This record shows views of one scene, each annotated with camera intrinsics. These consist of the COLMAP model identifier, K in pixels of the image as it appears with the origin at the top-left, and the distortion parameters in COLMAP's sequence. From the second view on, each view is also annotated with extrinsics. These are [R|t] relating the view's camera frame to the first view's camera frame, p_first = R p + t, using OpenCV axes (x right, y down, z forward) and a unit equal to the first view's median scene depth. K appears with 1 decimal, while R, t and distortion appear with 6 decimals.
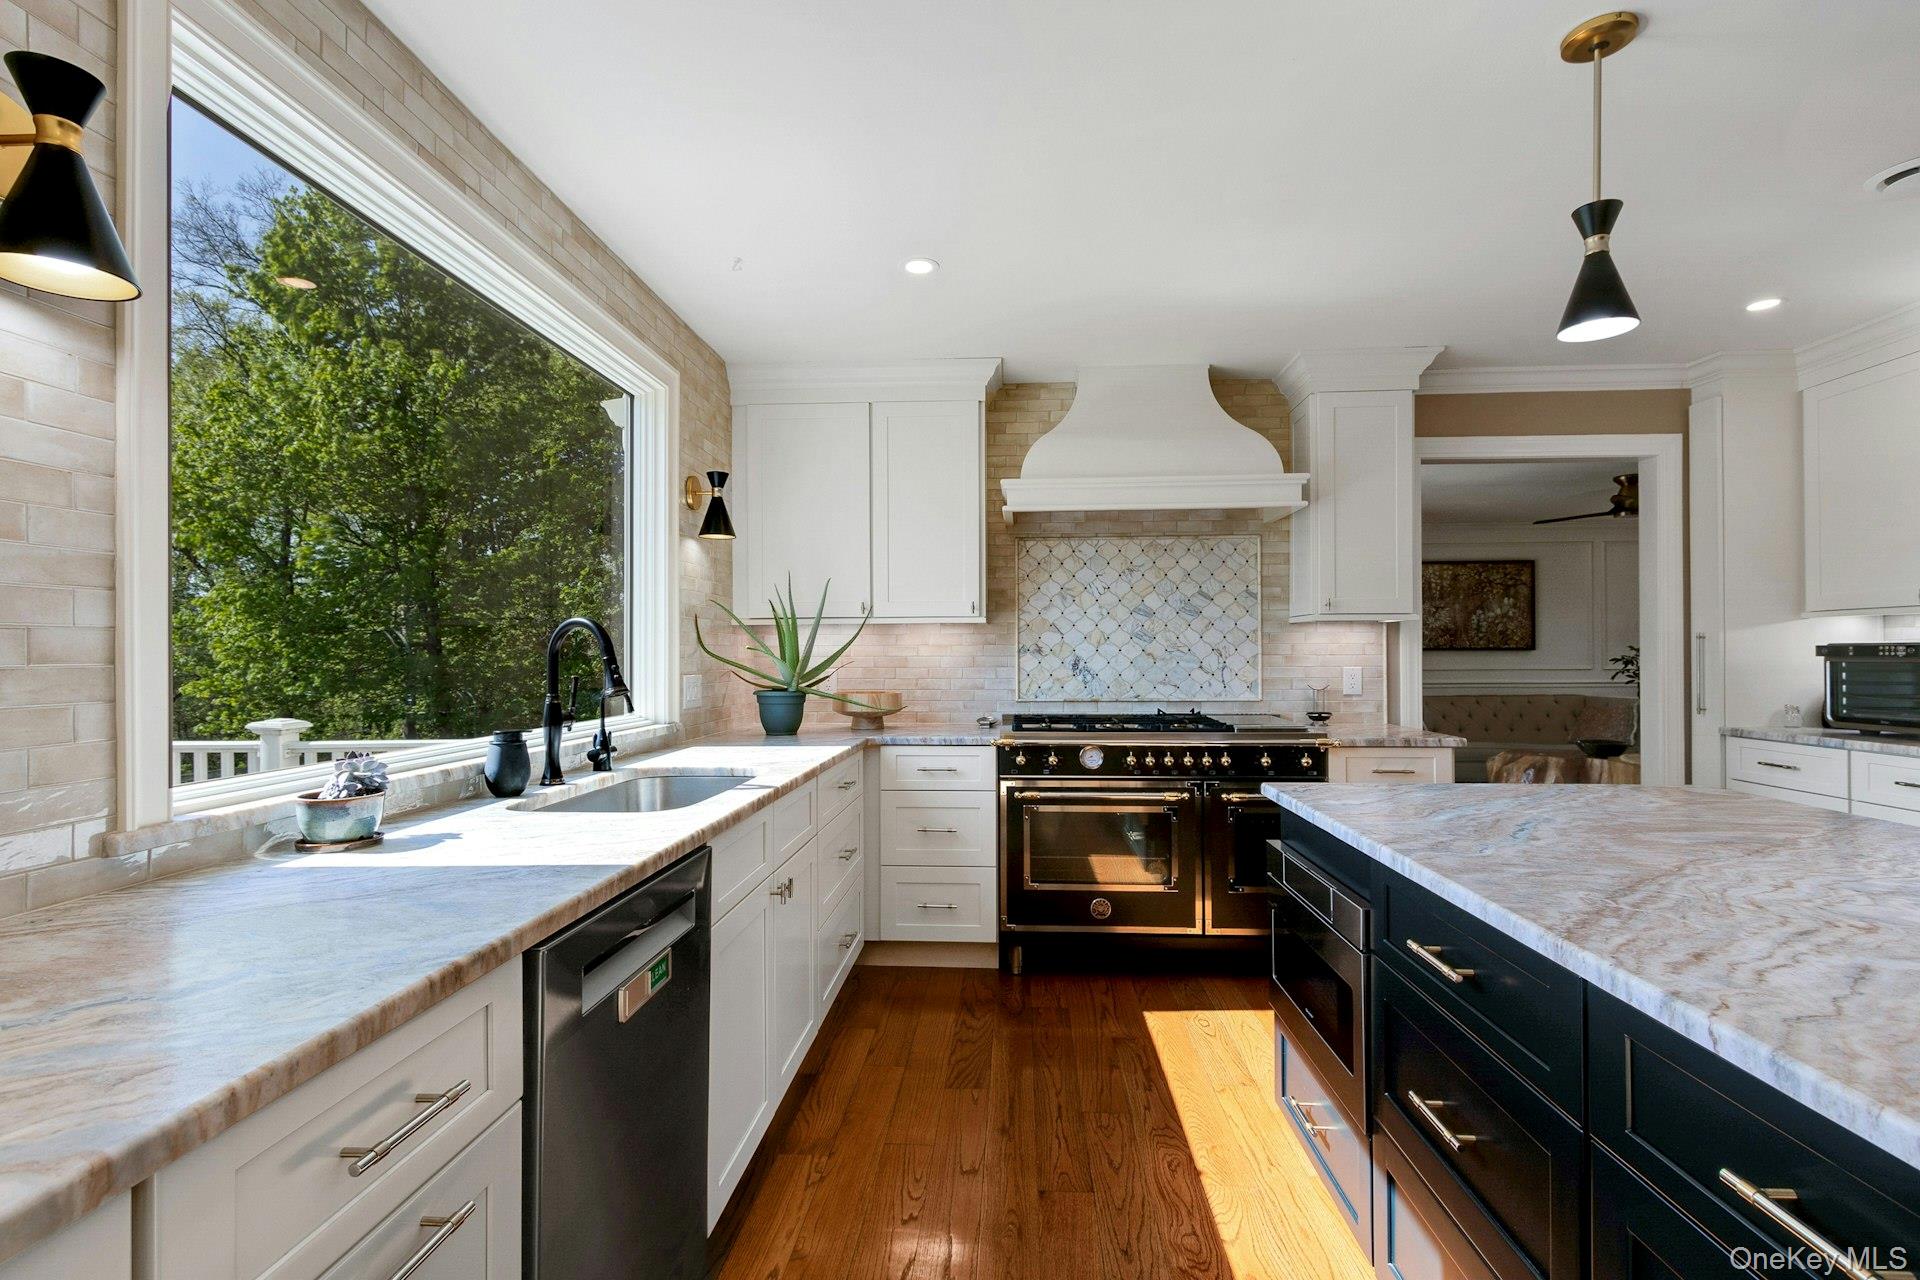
lens RADIAL K [[885.2, 0, 963.3], [0, 885.2, 646.0], [0, 0, 1]] dist [0.001688, 0.000017]
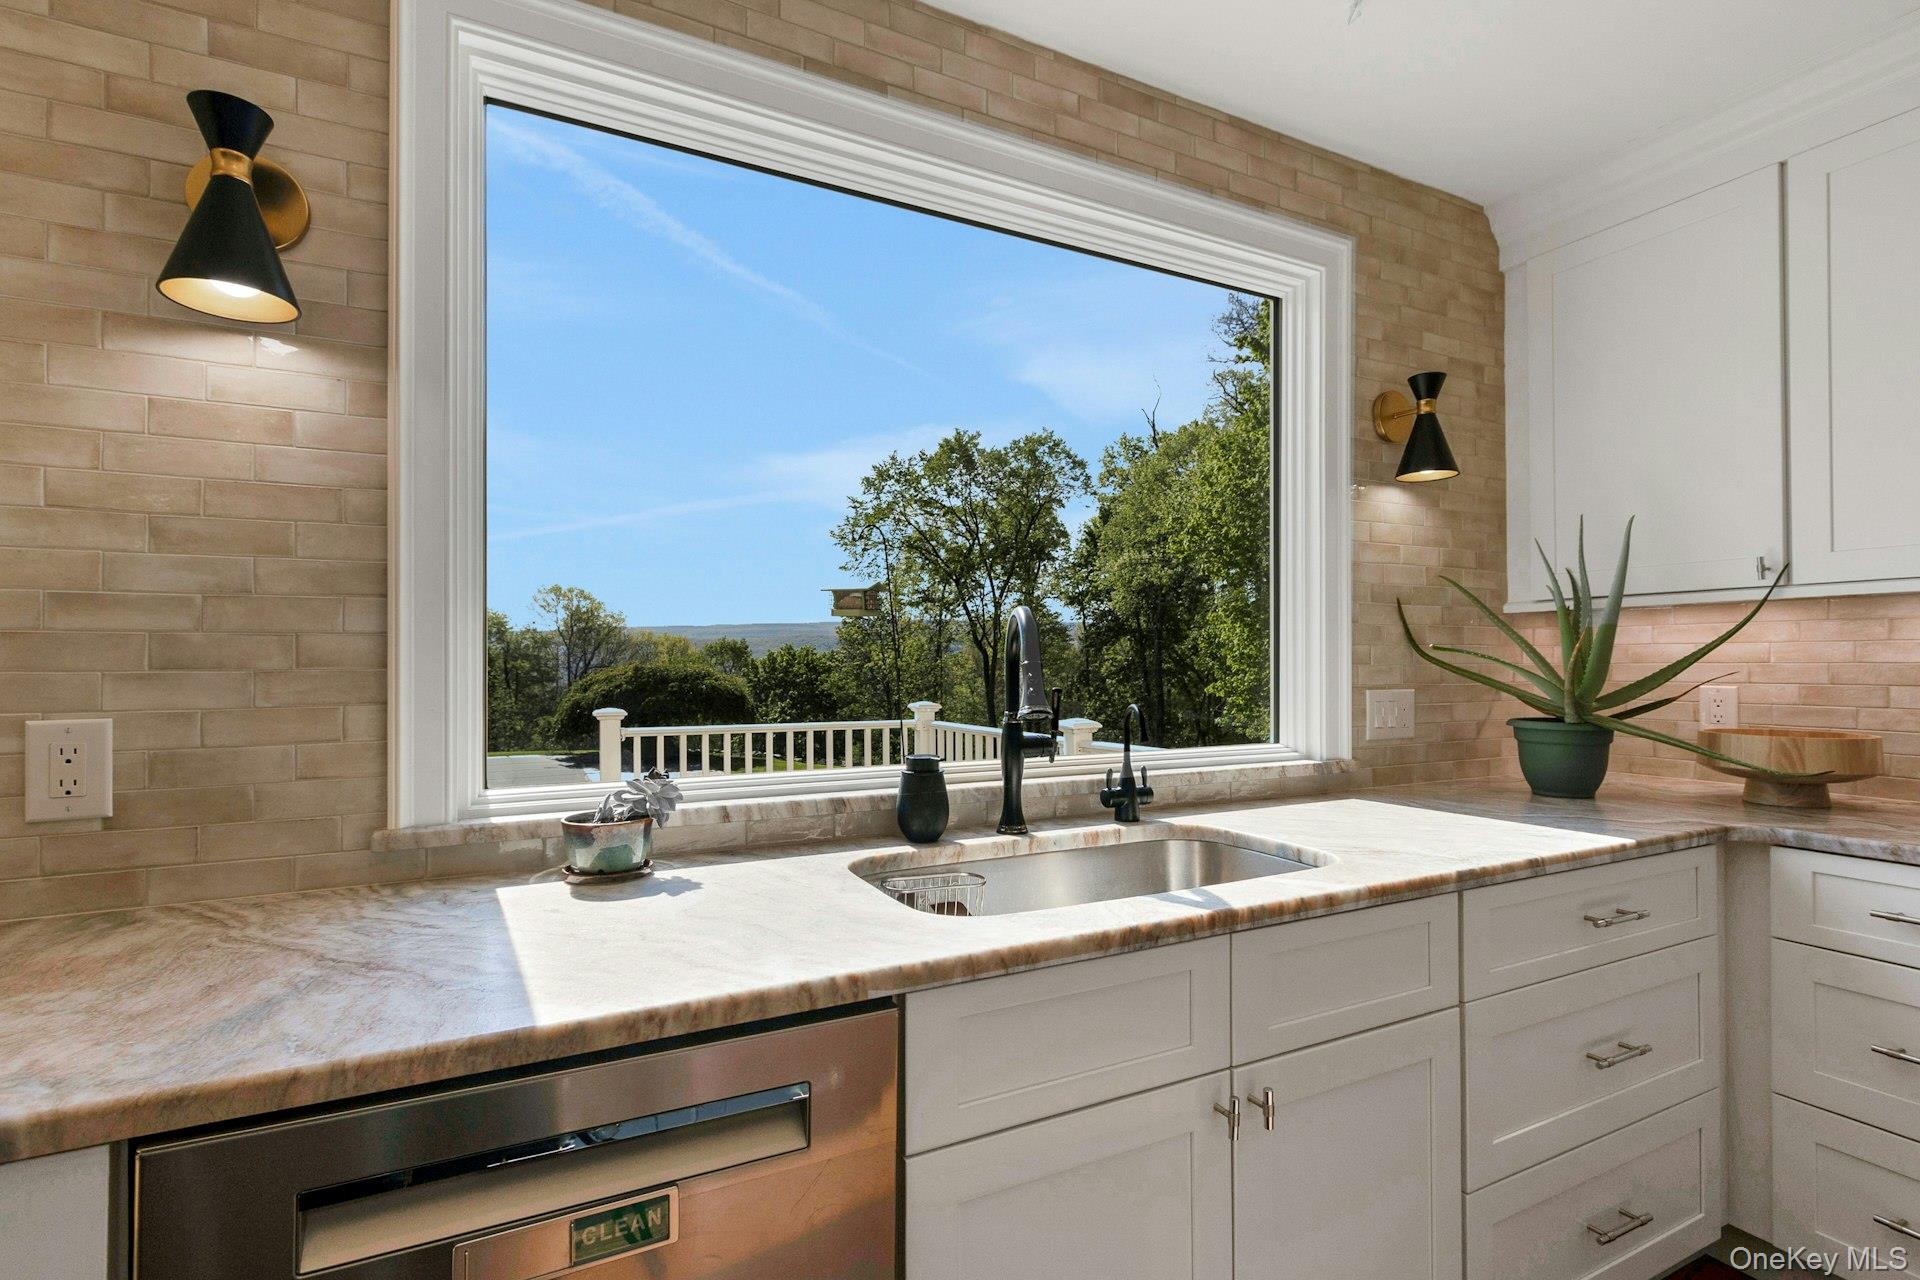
lens RADIAL K [[885.2, 0, 957.1], [0, 885.2, 656.4], [0, 0, 1]] dist [0.001688, 0.000017]
pose [[0.507990, -0.004809, -0.861349, 0.114189], [0.008974, 0.999960, -0.000291, 0.005339], [0.861316, -0.007582, 0.508013, 0.420446]]
